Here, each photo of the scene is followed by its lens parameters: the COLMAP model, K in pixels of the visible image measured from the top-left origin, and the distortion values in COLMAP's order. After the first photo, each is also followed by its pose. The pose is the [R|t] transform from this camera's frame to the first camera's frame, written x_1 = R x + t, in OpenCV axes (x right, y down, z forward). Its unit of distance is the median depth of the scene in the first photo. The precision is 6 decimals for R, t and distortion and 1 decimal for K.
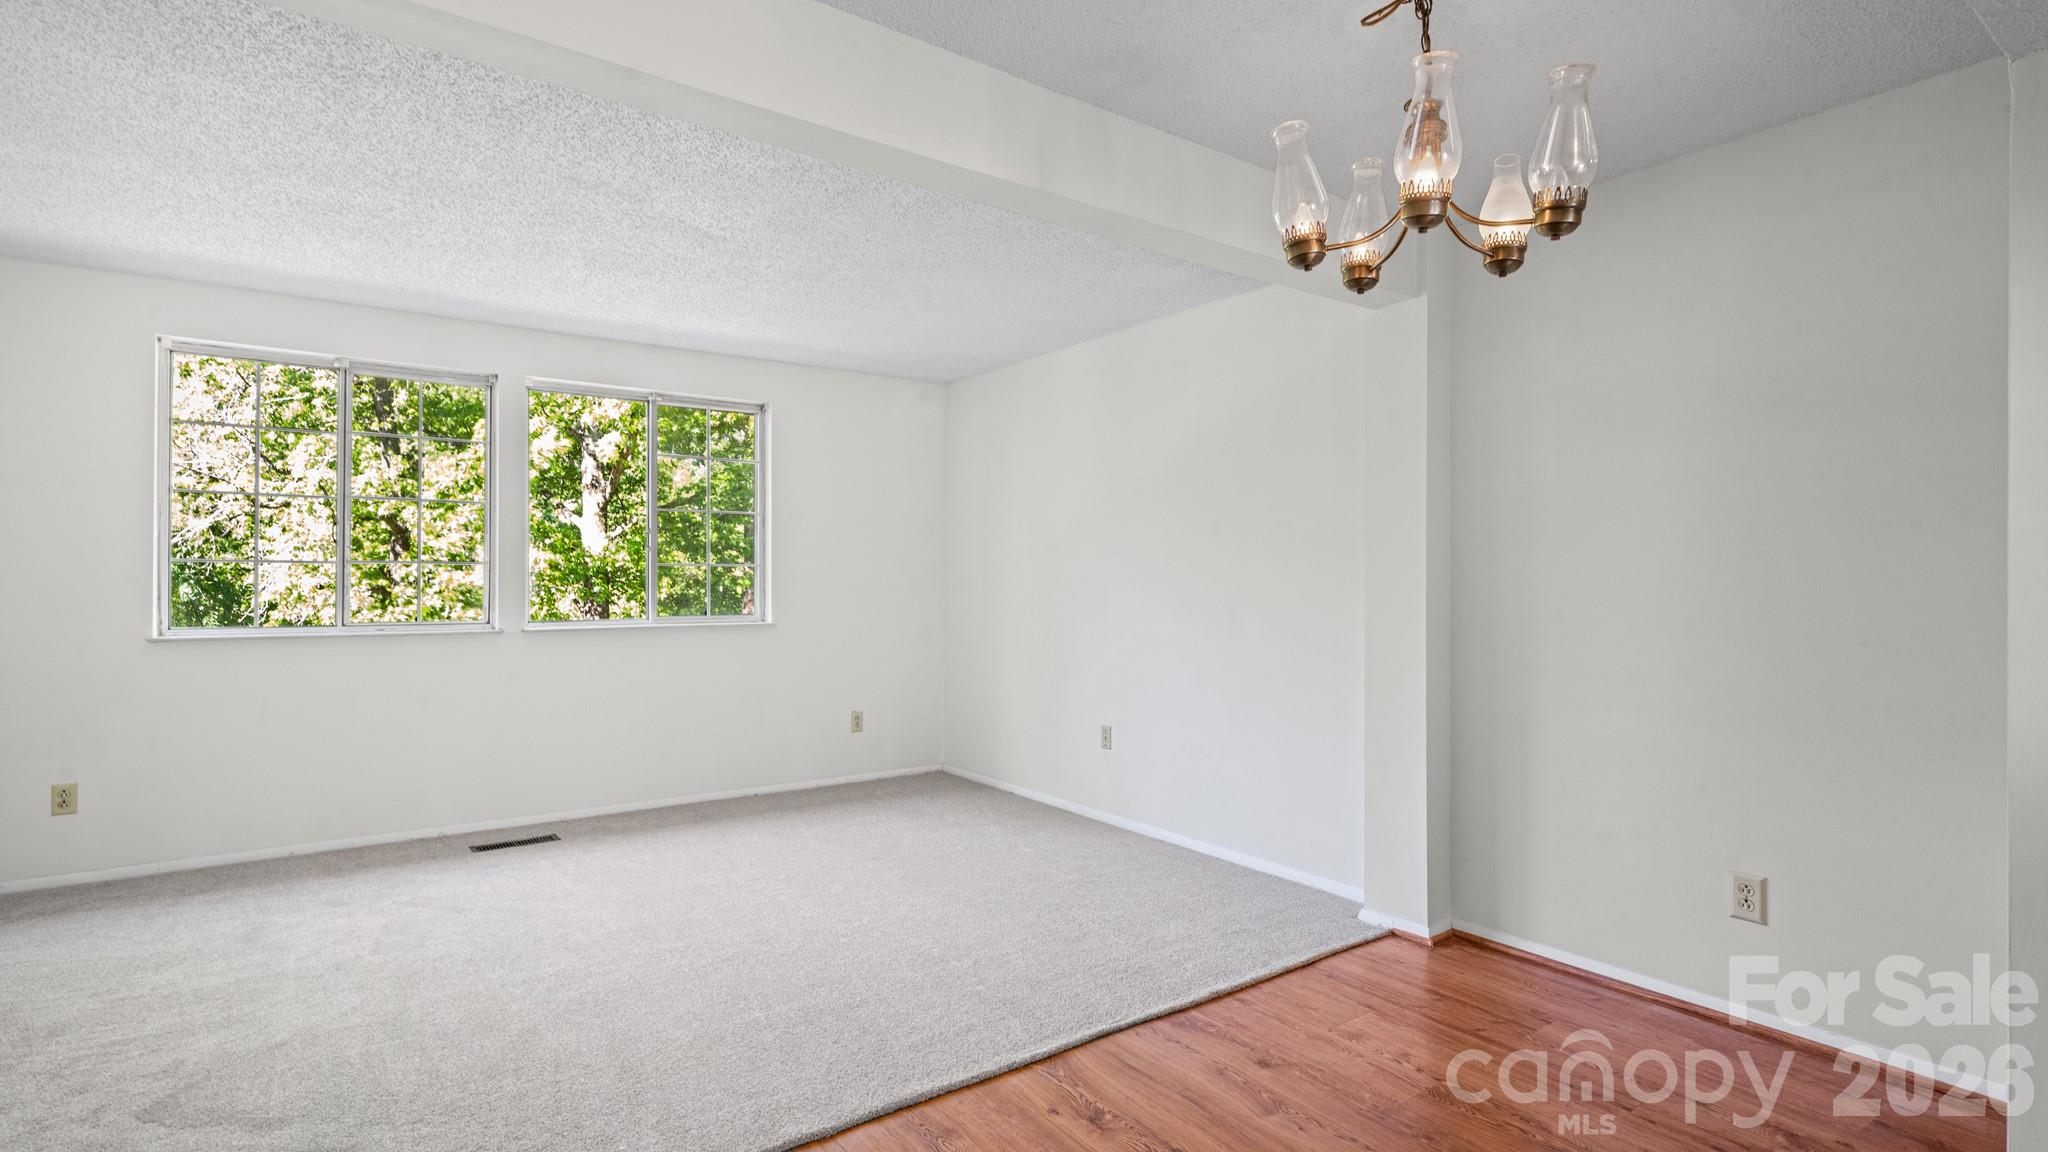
lens RADIAL K [[958.1, 0, 987.5], [0, 958.1, 581.6], [0, 0, 1]] dist [-0.001038, 0.002016]
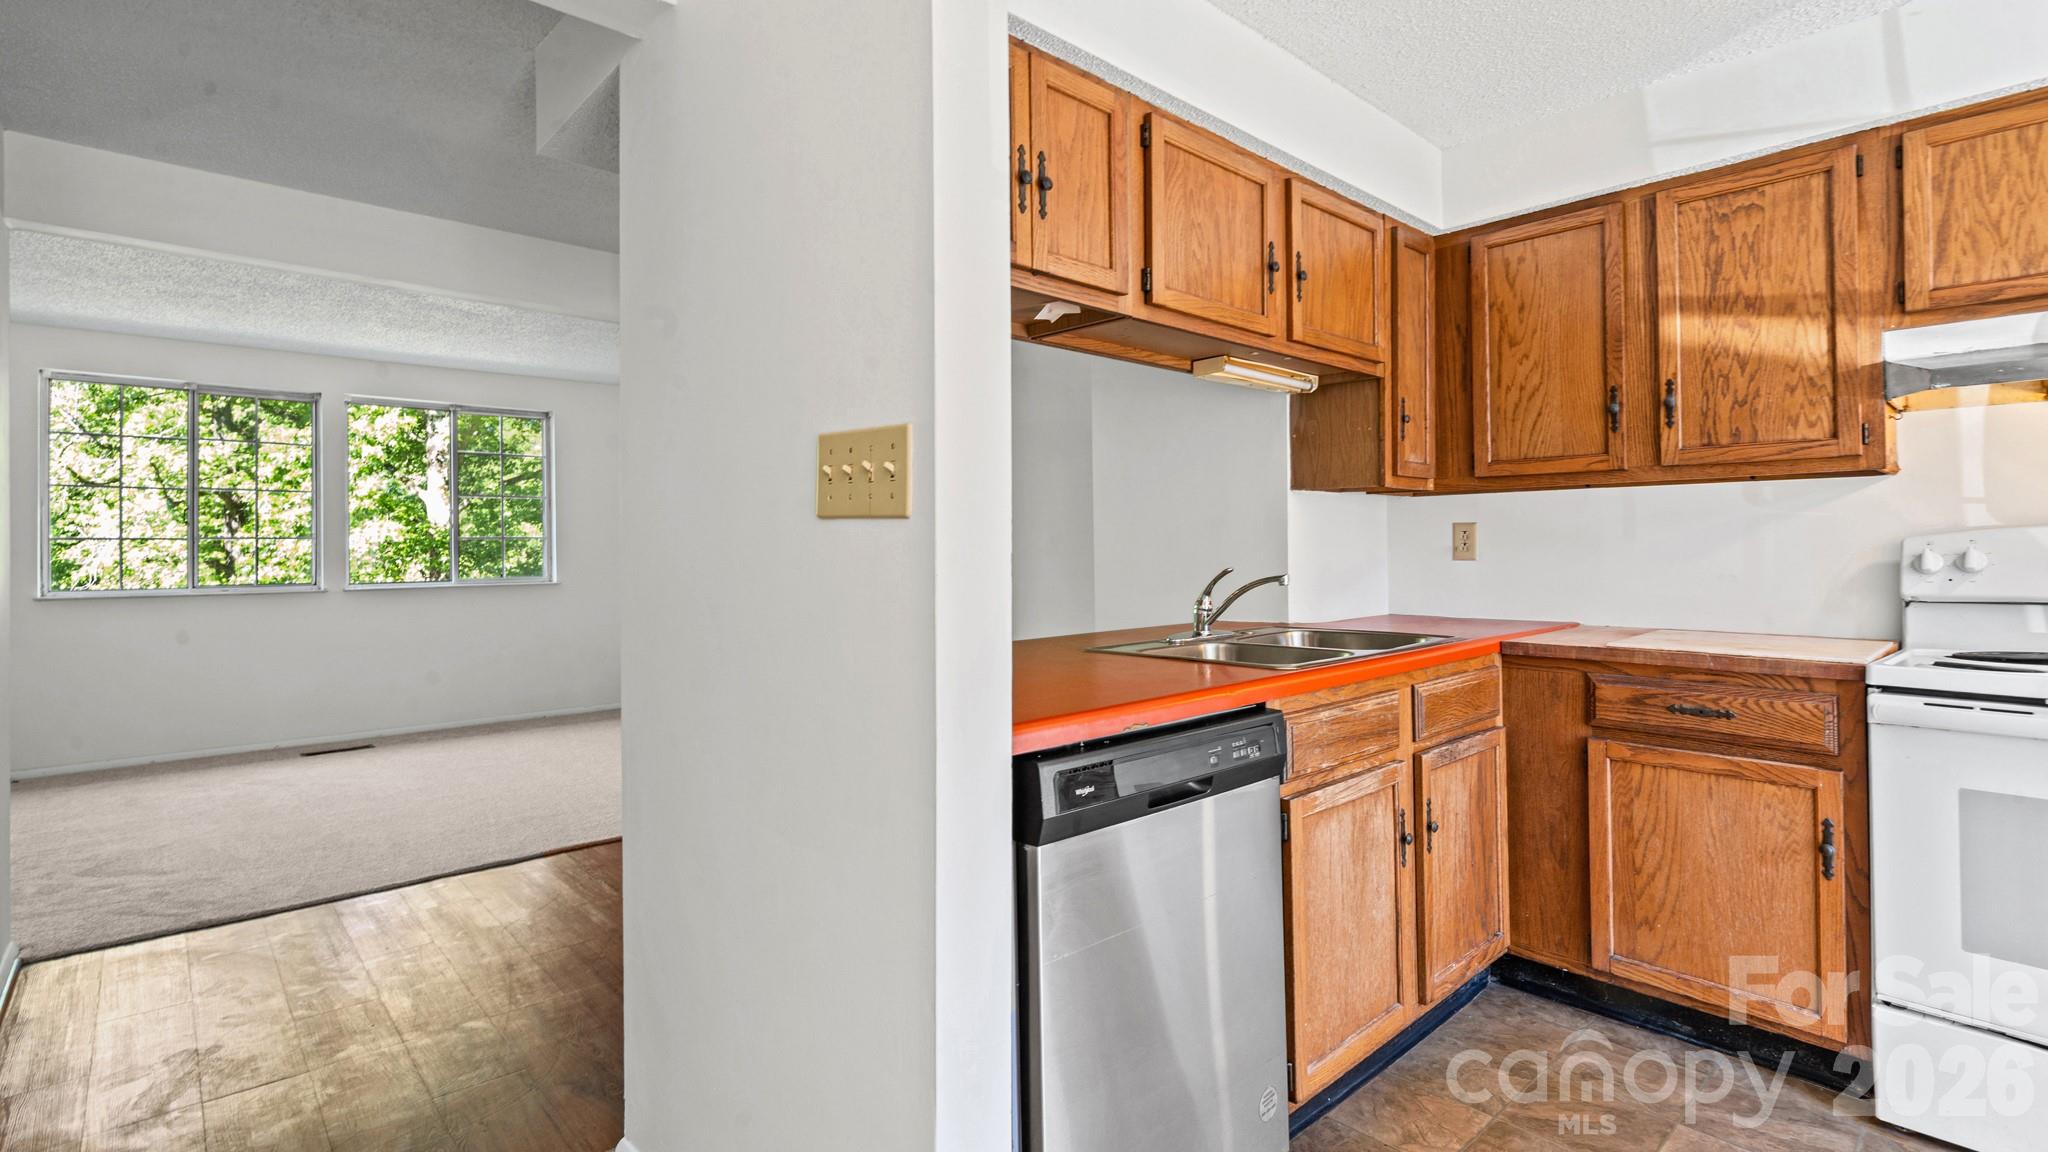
lens RADIAL K [[958.1, 0, 993.2], [0, 958.1, 547.2], [0, 0, 1]] dist [-0.001038, 0.002016]
pose [[0.992737, -0.010318, 0.119864, 0.065387], [0.010497, 0.999945, -0.000863, 0.000988], [-0.119848, 0.002115, 0.992790, -0.110513]]
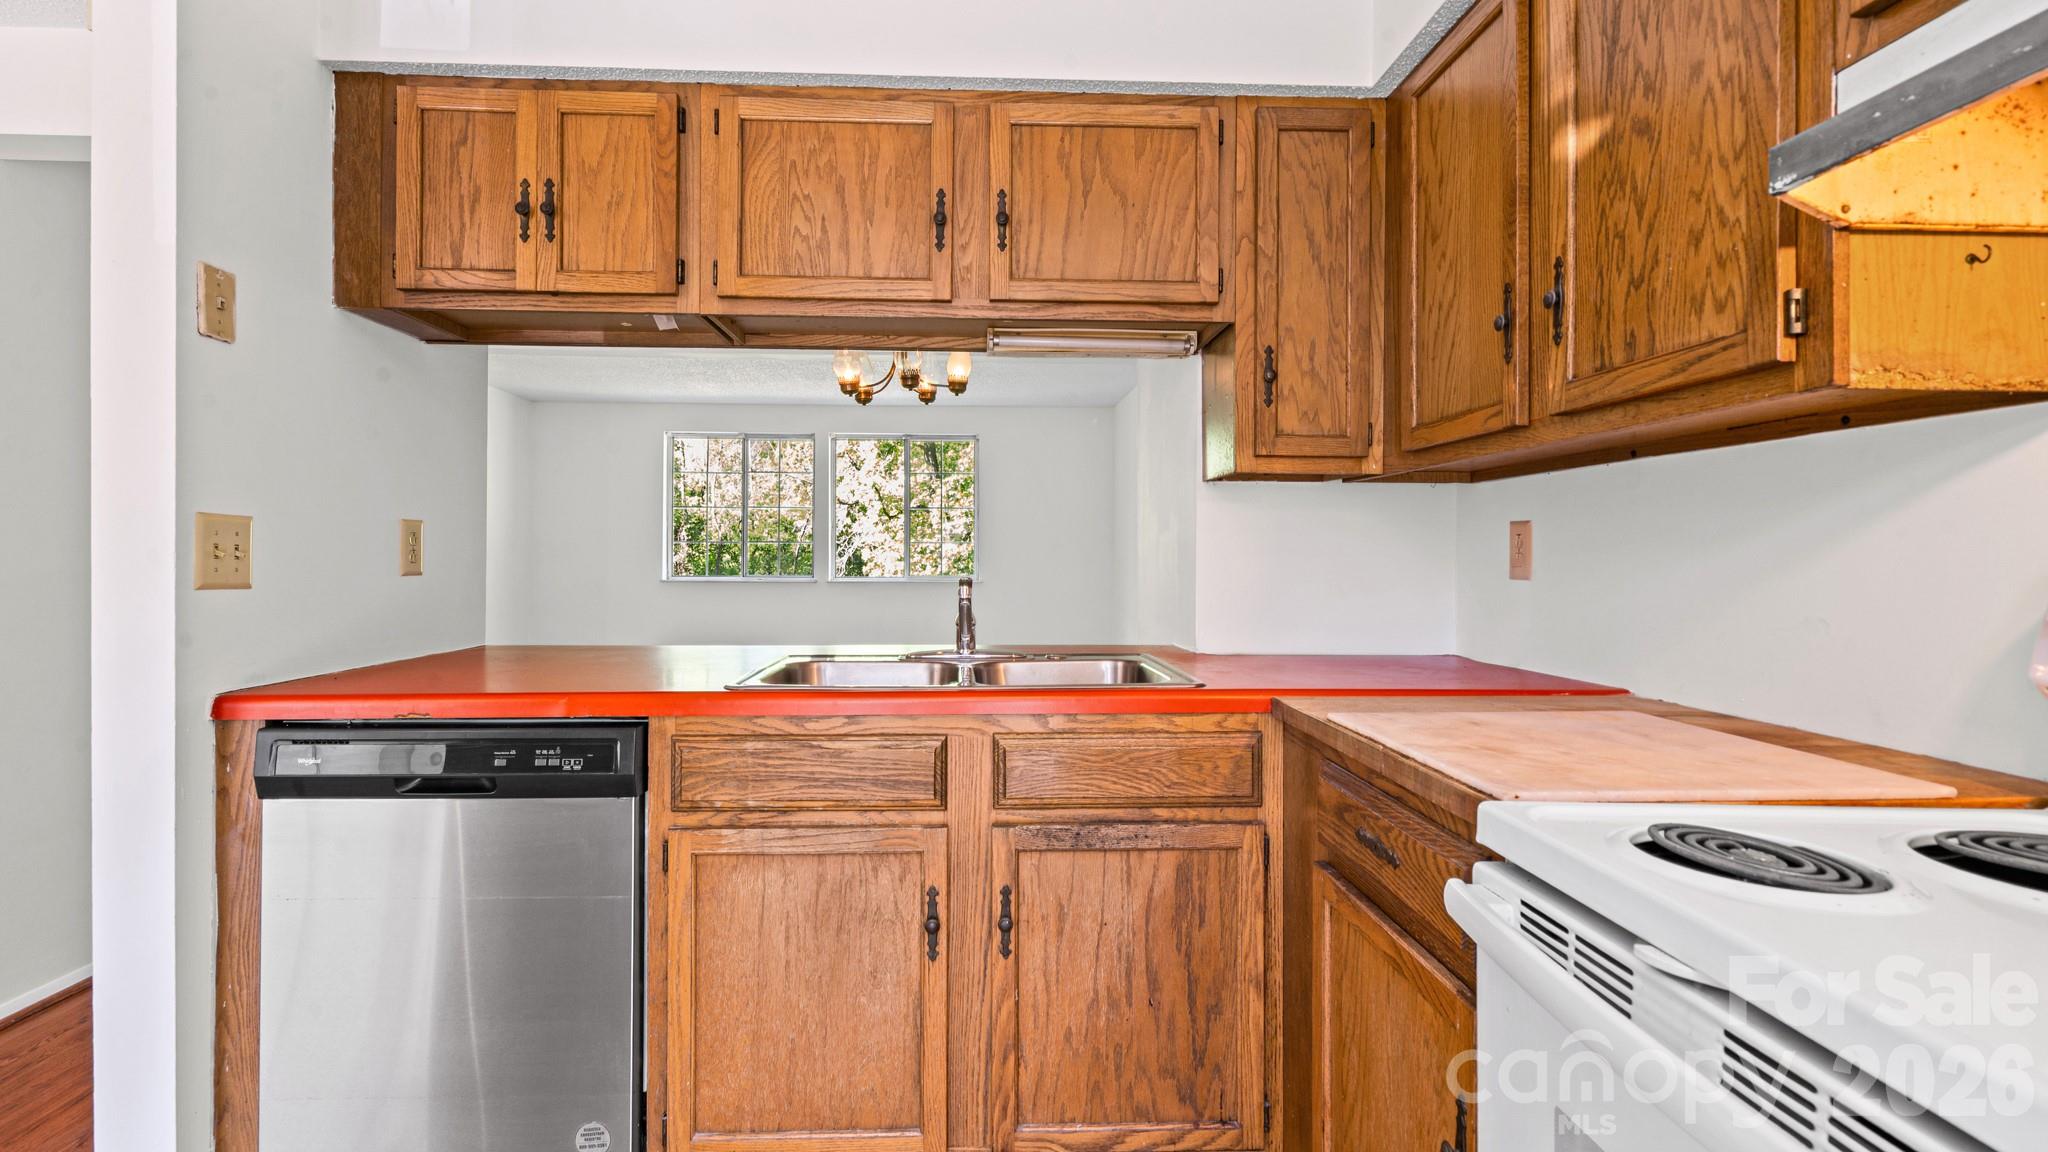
lens RADIAL K [[958.1, 0, 977.7], [0, 958.1, 569.5], [0, 0, 1]] dist [-0.001038, 0.002016]
pose [[0.838802, 0.004881, -0.544415, 0.192303], [-0.001274, 0.999975, 0.007003, 0.002344], [0.544435, -0.005181, 0.838787, -0.071878]]
